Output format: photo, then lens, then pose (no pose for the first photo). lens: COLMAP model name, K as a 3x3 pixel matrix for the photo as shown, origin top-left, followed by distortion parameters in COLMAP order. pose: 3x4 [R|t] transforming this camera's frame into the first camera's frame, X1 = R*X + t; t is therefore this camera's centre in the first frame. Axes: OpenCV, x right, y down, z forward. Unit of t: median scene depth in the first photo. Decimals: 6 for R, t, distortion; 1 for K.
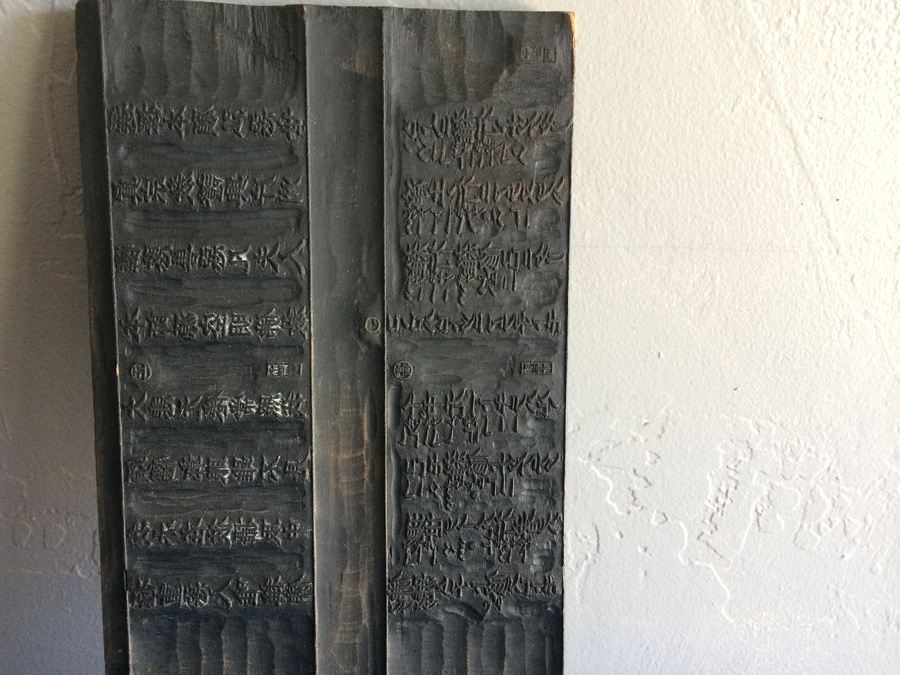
lens RADIAL K [[771.9, 0, 450.0], [0, 771.9, 337.5], [0, 0, 1]] dist [0.070108, -0.120479]
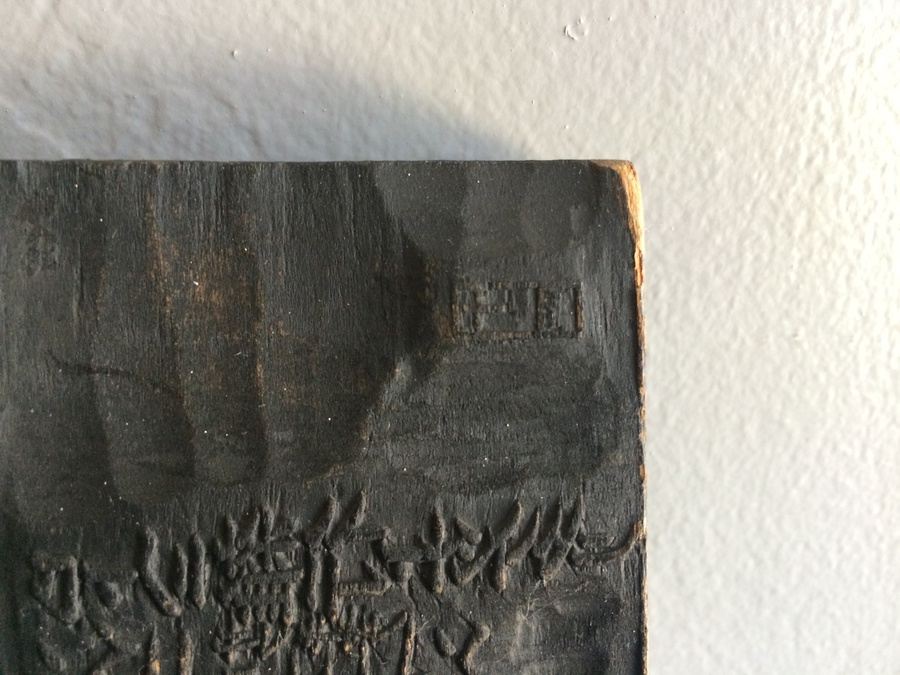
lens RADIAL K [[771.9, 0, 450.0], [0, 771.9, 337.5], [0, 0, 1]] dist [0.070108, -0.120479]
pose [[0.998975, -0.025571, 0.037356, 0.076453], [0.027668, 0.998005, -0.056744, -0.329577], [-0.035831, 0.057719, 0.997690, 0.700829]]
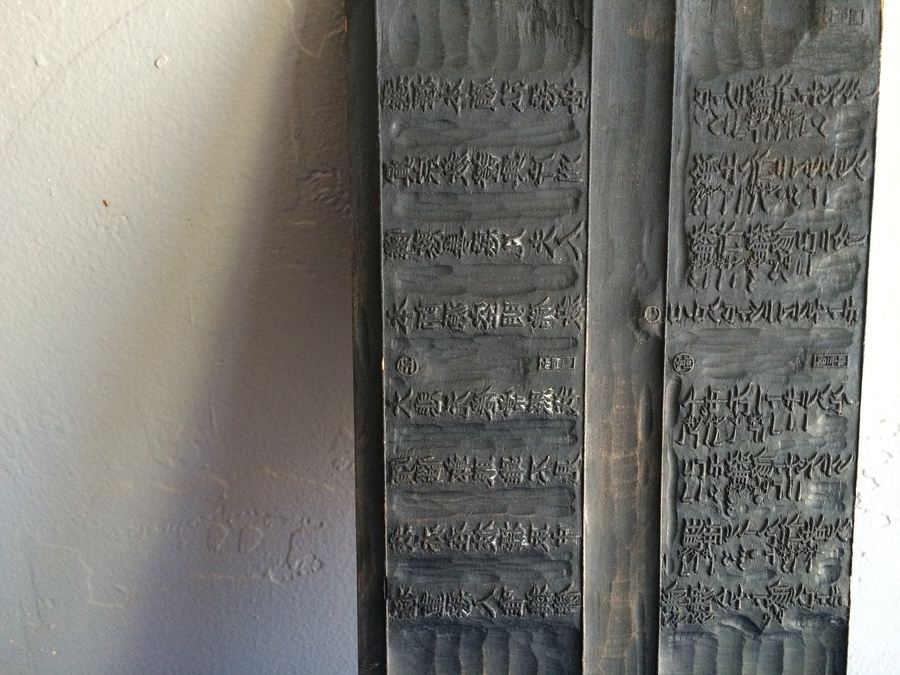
lens RADIAL K [[779.2, 0, 450.0], [0, 779.2, 337.5], [0, 0, 1]] dist [0.064046, -0.106350]
pose [[0.999705, -0.004886, -0.023811, -0.319137], [0.005048, 0.999965, 0.006739, 0.003932], [0.023777, -0.006858, 0.999694, 0.063893]]
